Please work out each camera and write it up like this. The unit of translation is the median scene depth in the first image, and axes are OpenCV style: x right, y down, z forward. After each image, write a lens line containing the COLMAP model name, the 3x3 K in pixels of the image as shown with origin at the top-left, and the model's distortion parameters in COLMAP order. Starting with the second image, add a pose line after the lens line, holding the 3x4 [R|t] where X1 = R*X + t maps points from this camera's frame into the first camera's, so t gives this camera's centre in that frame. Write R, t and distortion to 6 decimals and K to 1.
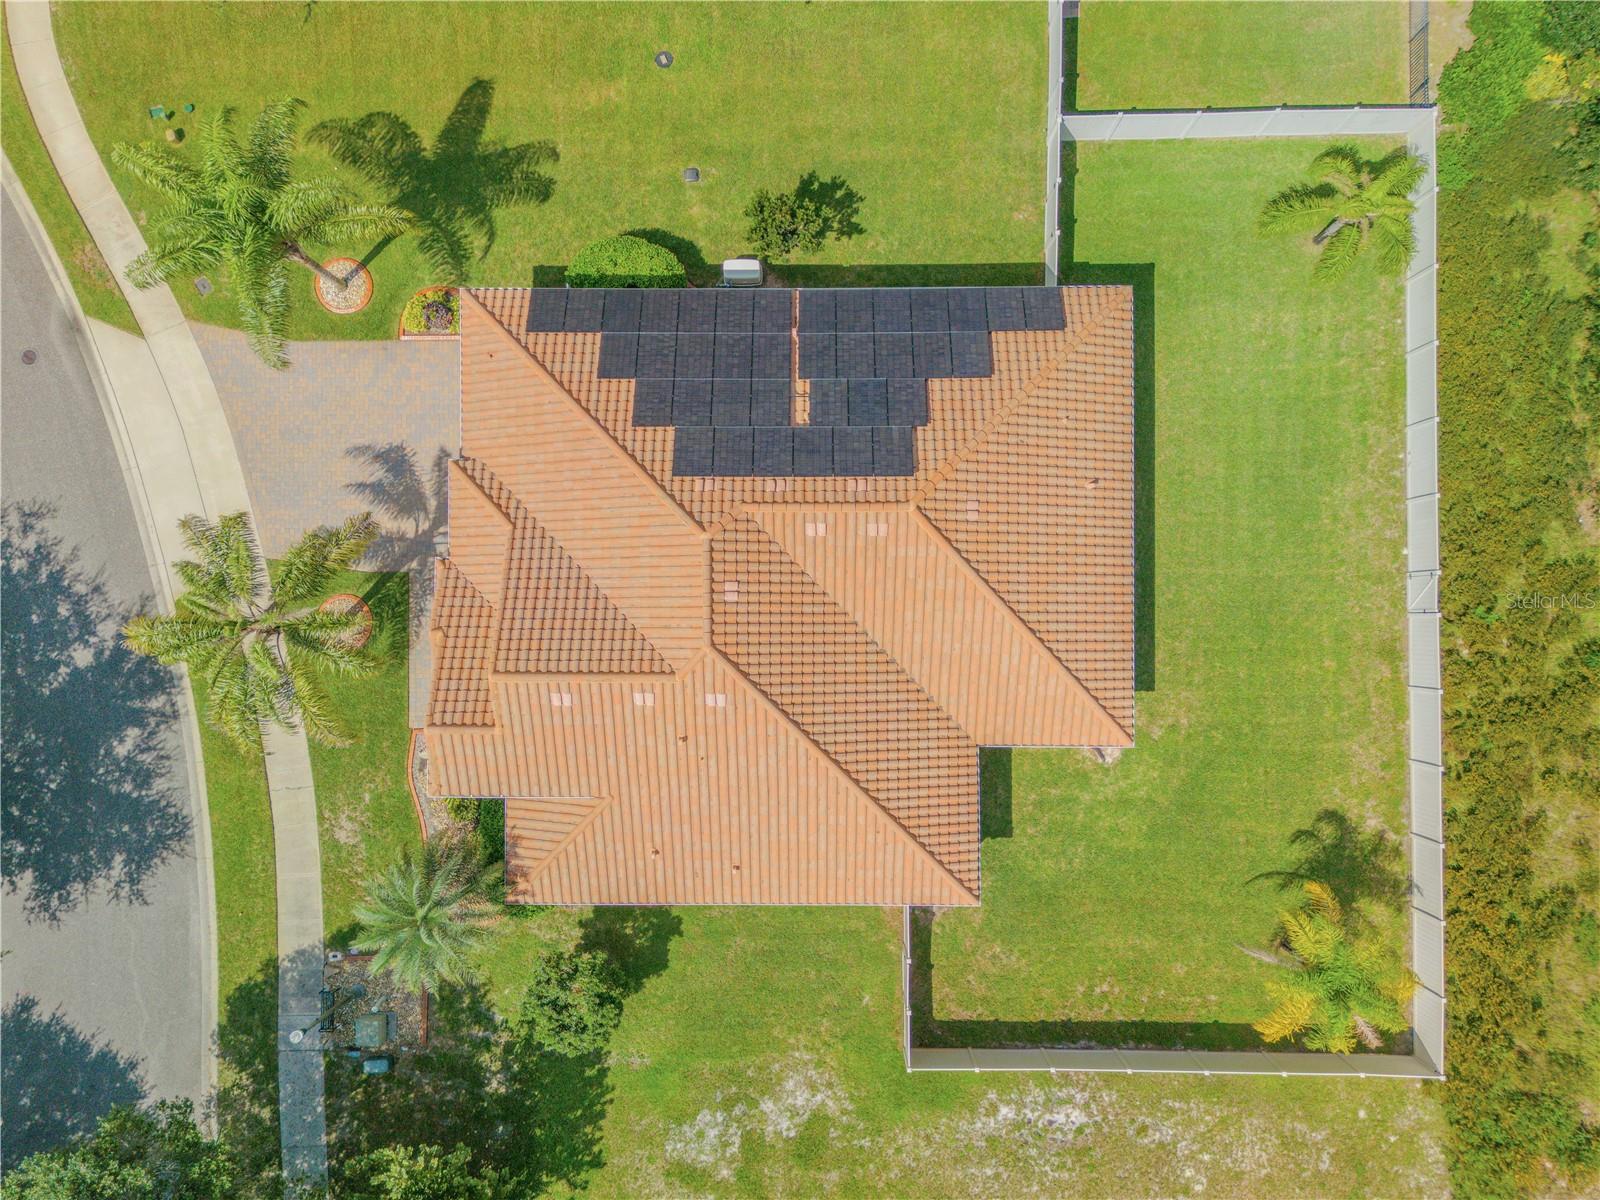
lens RADIAL K [[1124.4, 0, 805.6], [0, 1124.4, 623.3], [0, 0, 1]] dist [0.075889, -0.076628]
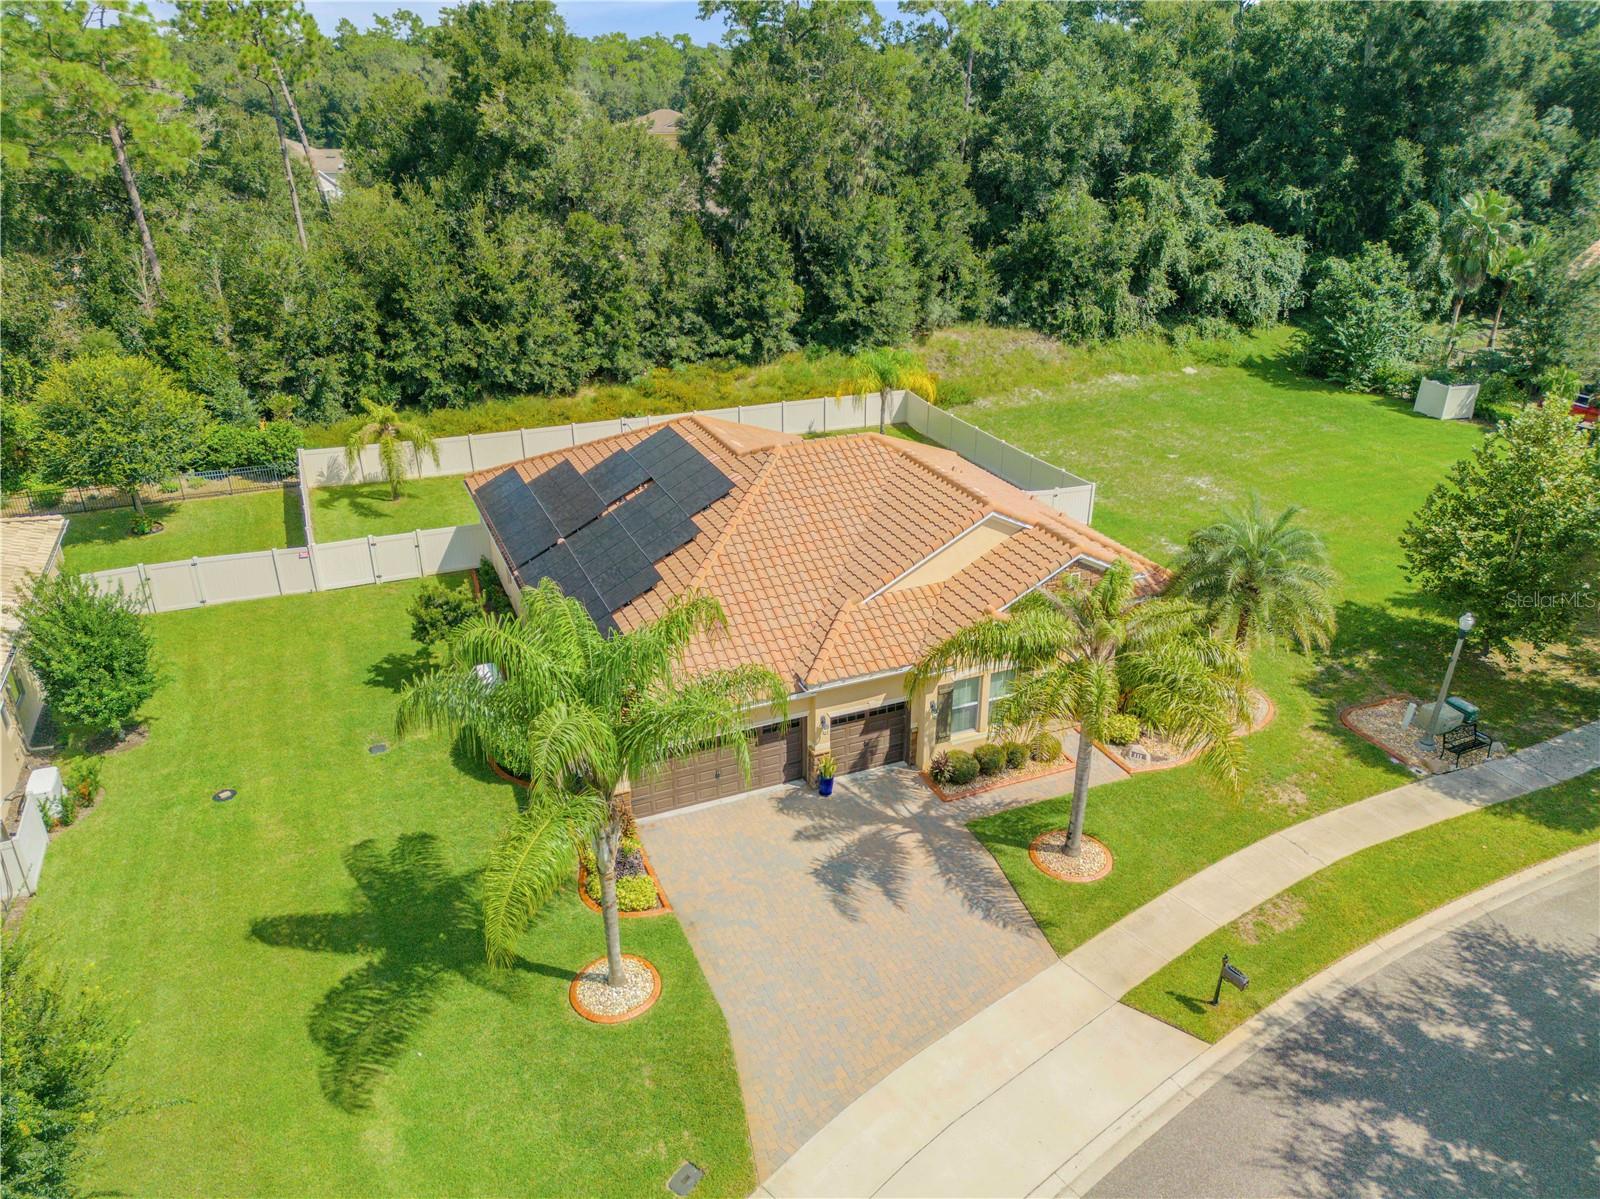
lens RADIAL K [[1140.3, 0, 801.9], [0, 1140.3, 607.6], [0, 0, 1]] dist [0.082138, -0.085614]
pose [[-0.390701, -0.377404, 0.839595, -0.895230], [0.920474, -0.151294, 0.360330, -0.396864], [-0.008965, 0.913606, 0.406501, 0.559237]]
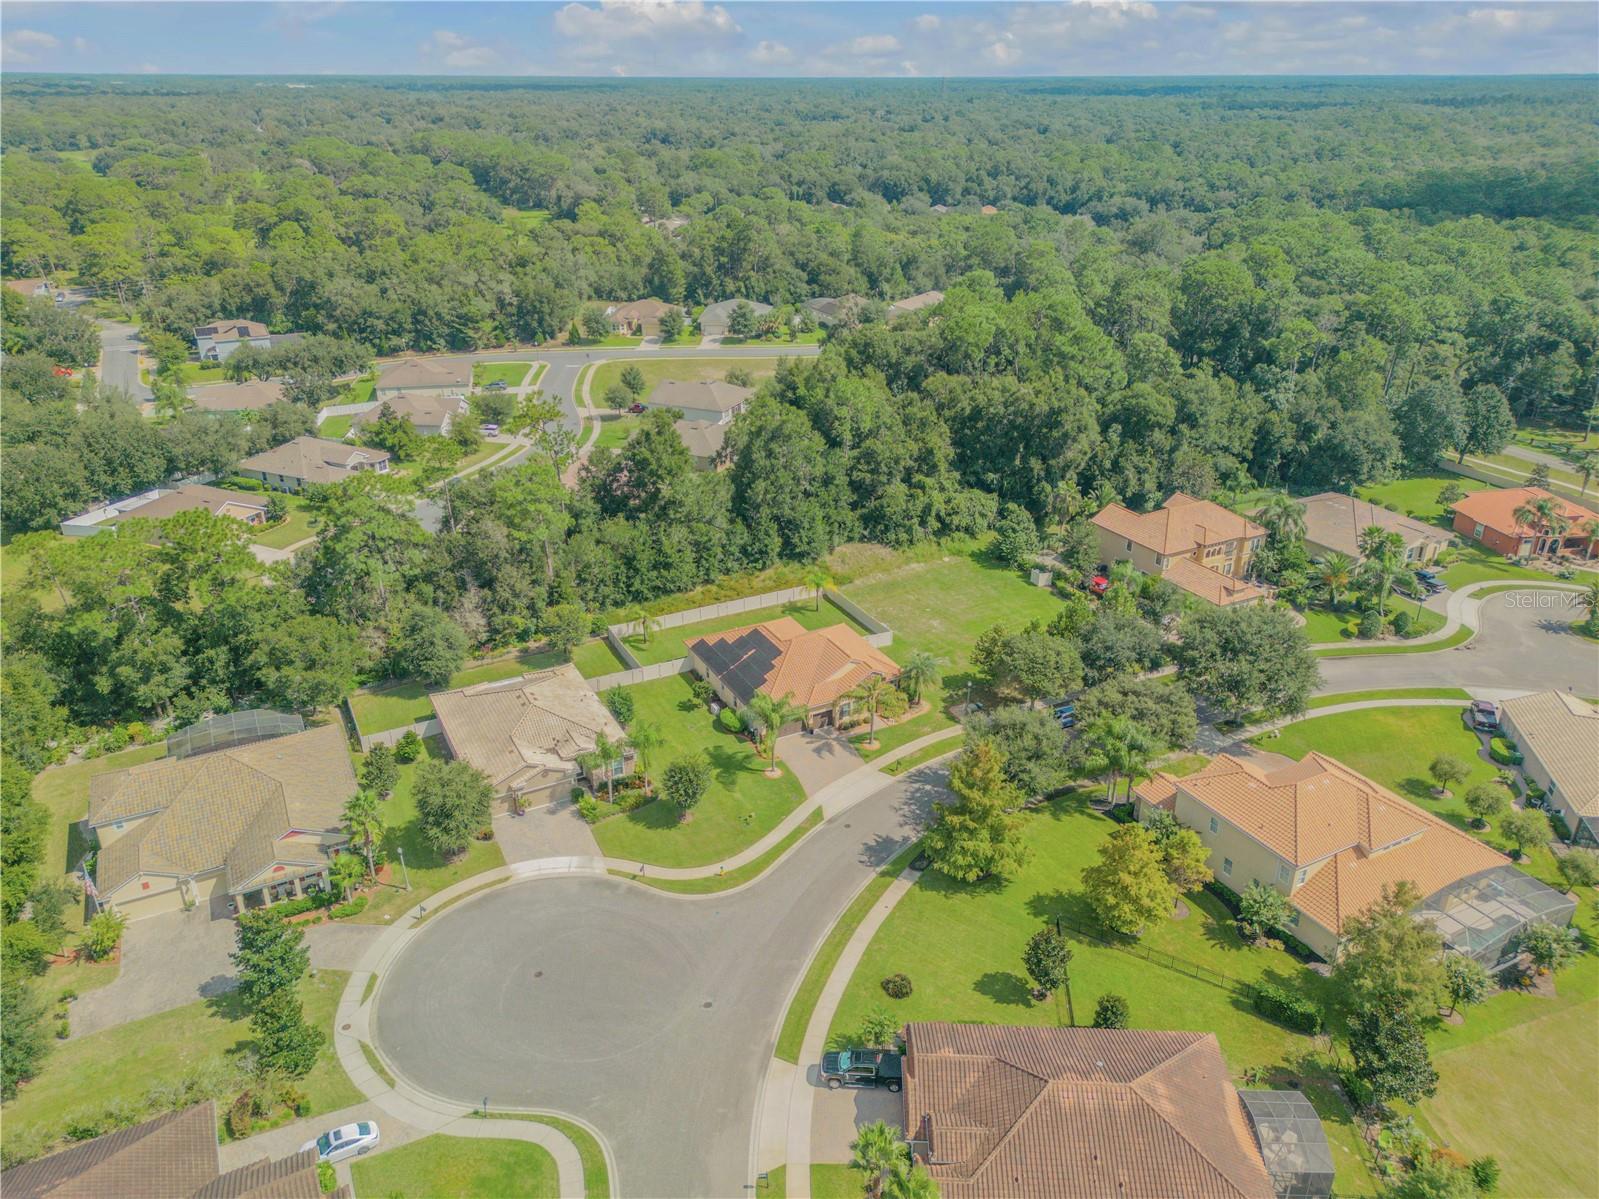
lens RADIAL K [[1123.7, 0, 805.1], [0, 1123.7, 622.8], [0, 0, 1]] dist [0.075889, -0.076628]
pose [[-0.466948, -0.371762, 0.802342, -2.646187], [0.884230, -0.186214, 0.428324, -1.401785], [-0.009827, 0.909460, 0.415675, -0.565297]]
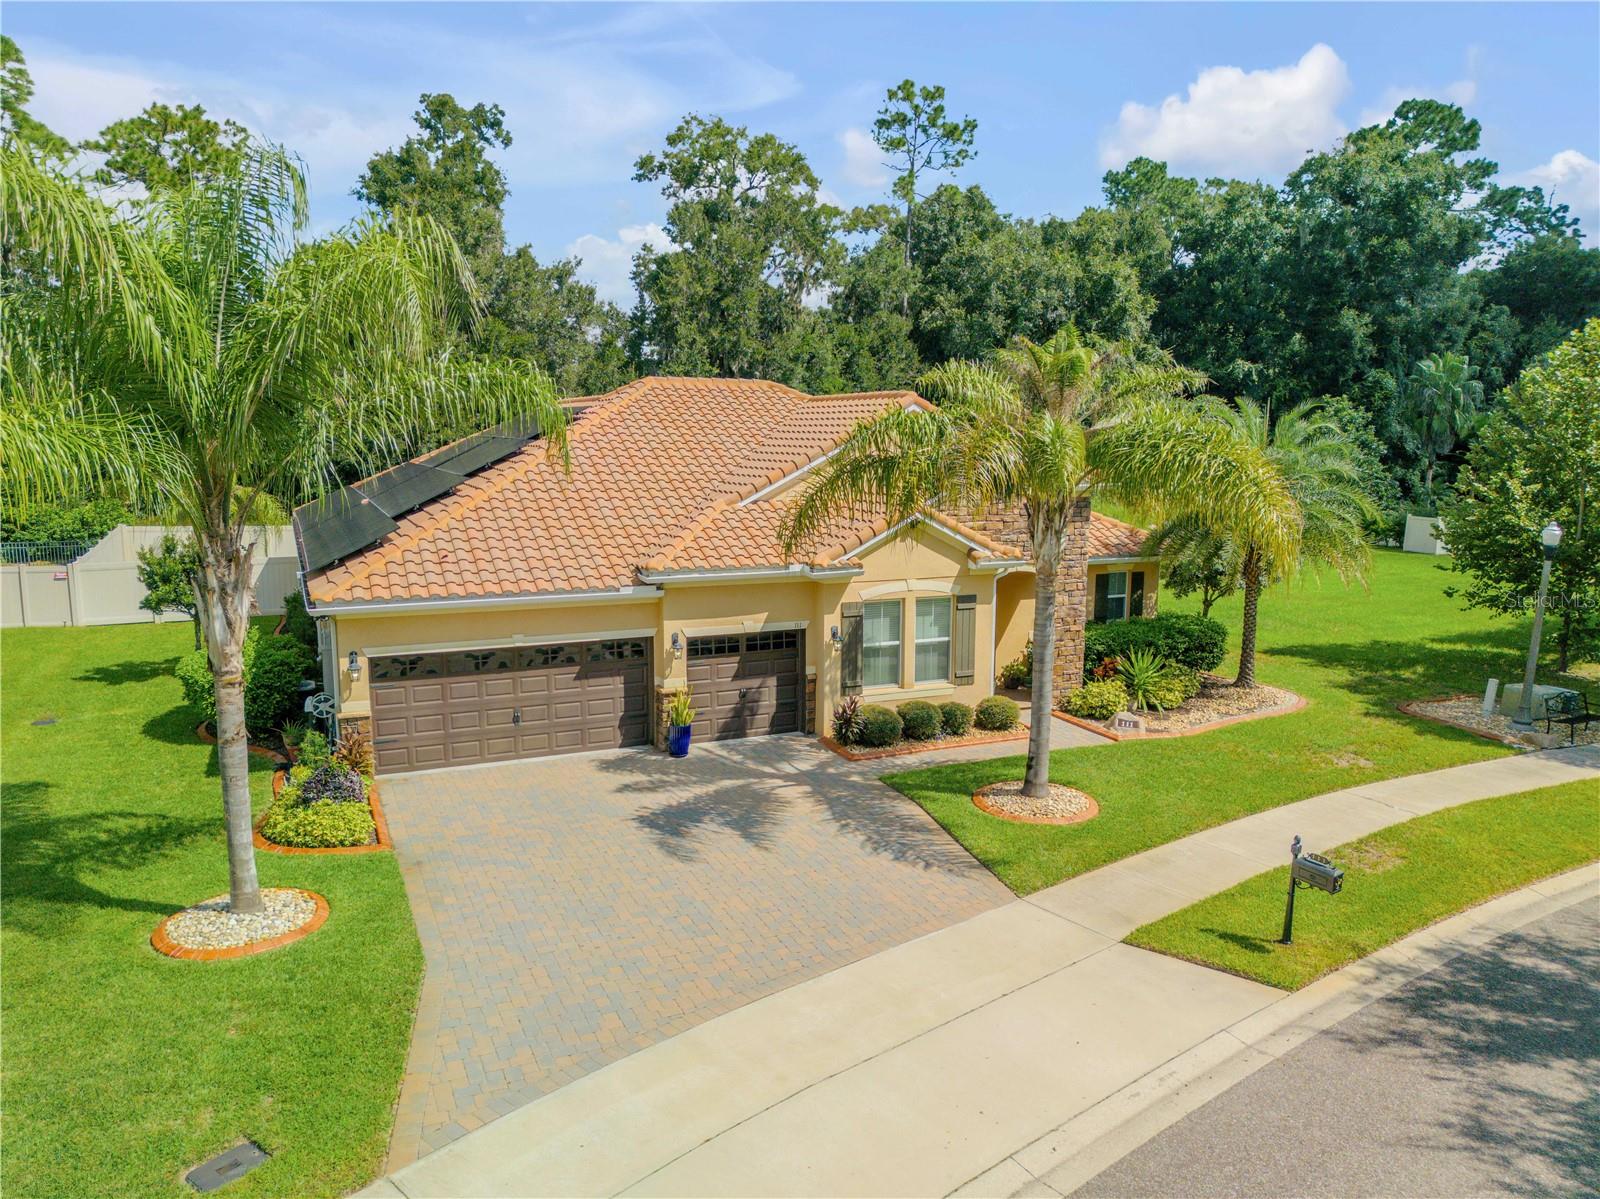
lens RADIAL K [[1140.3, 0, 801.9], [0, 1140.3, 607.6], [0, 0, 1]] dist [0.082138, -0.085614]
pose [[-0.407587, -0.129233, 0.903976, -0.790983], [0.913043, -0.041413, 0.405755, -0.279755], [-0.015001, 0.990749, 0.134875, 0.855917]]
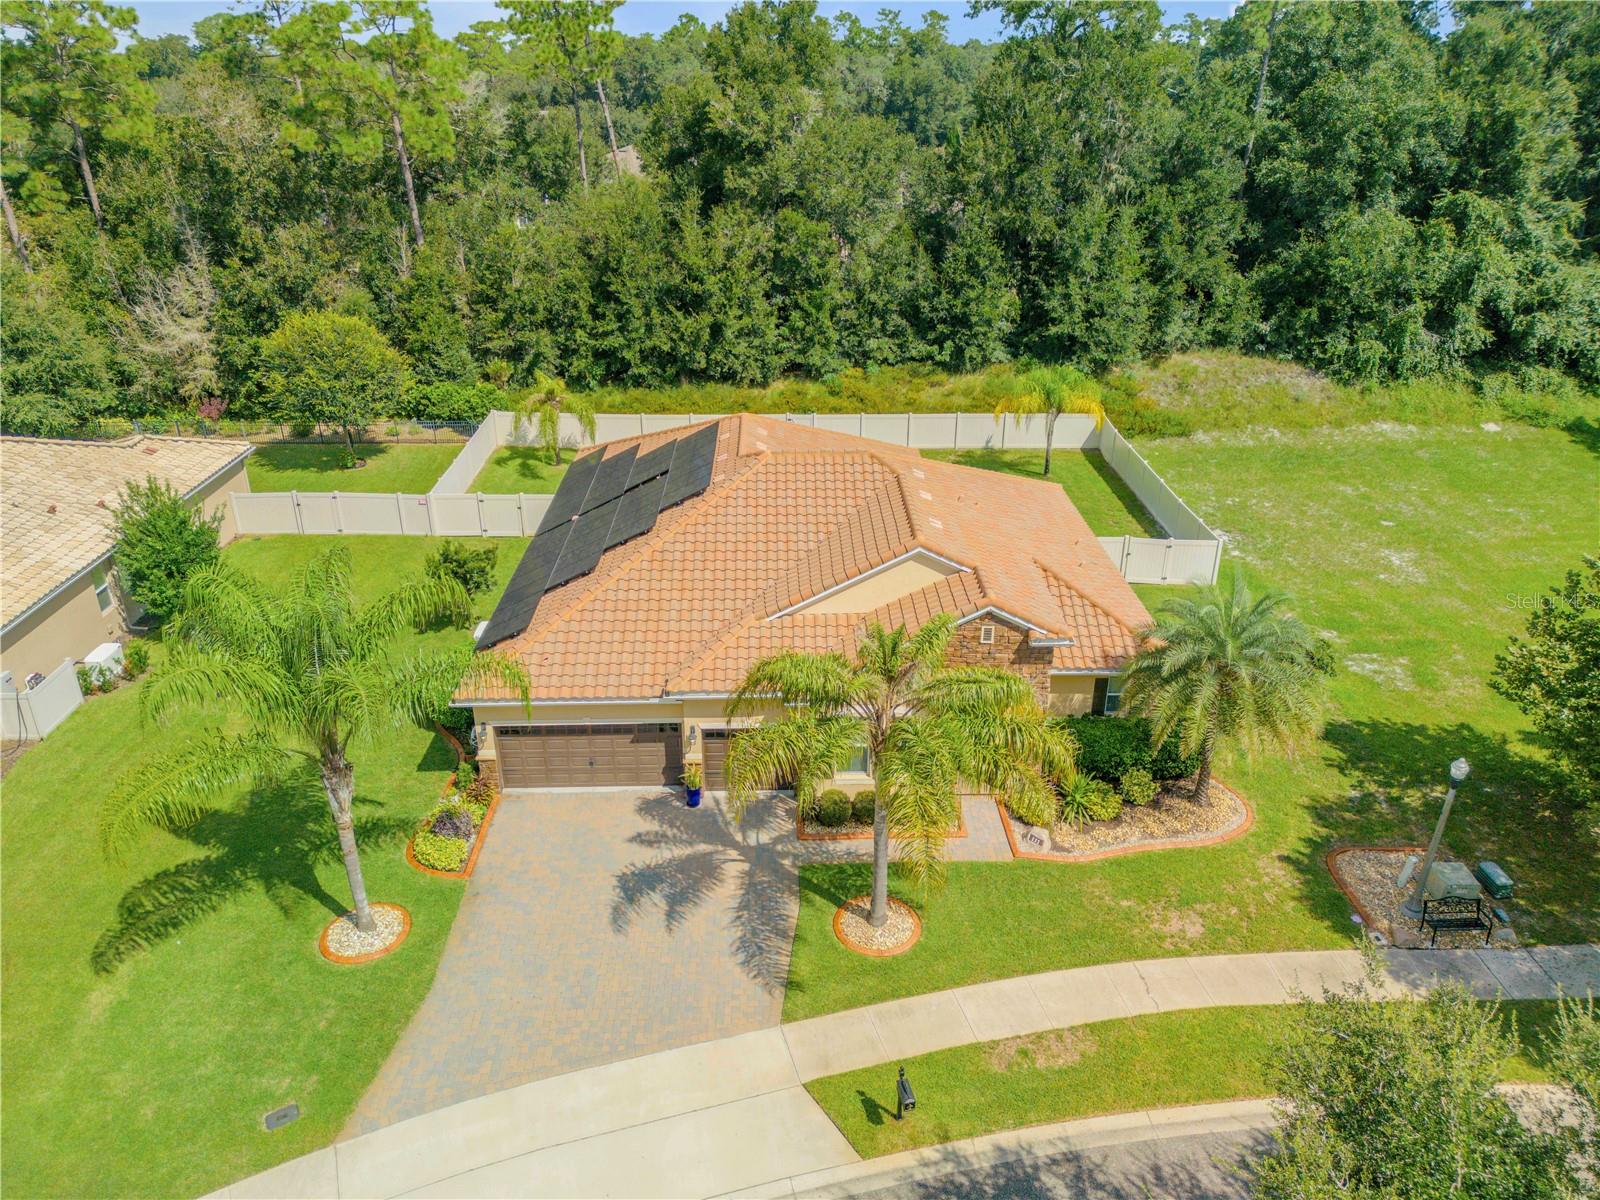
lens RADIAL K [[1140.3, 0, 801.9], [0, 1140.3, 608.1], [0, 0, 1]] dist [0.082138, -0.085614]
pose [[-0.021019, -0.413606, 0.910213, -0.944468], [0.999604, 0.008360, 0.026882, -0.063033], [-0.018727, 0.910417, 0.413267, 0.551290]]
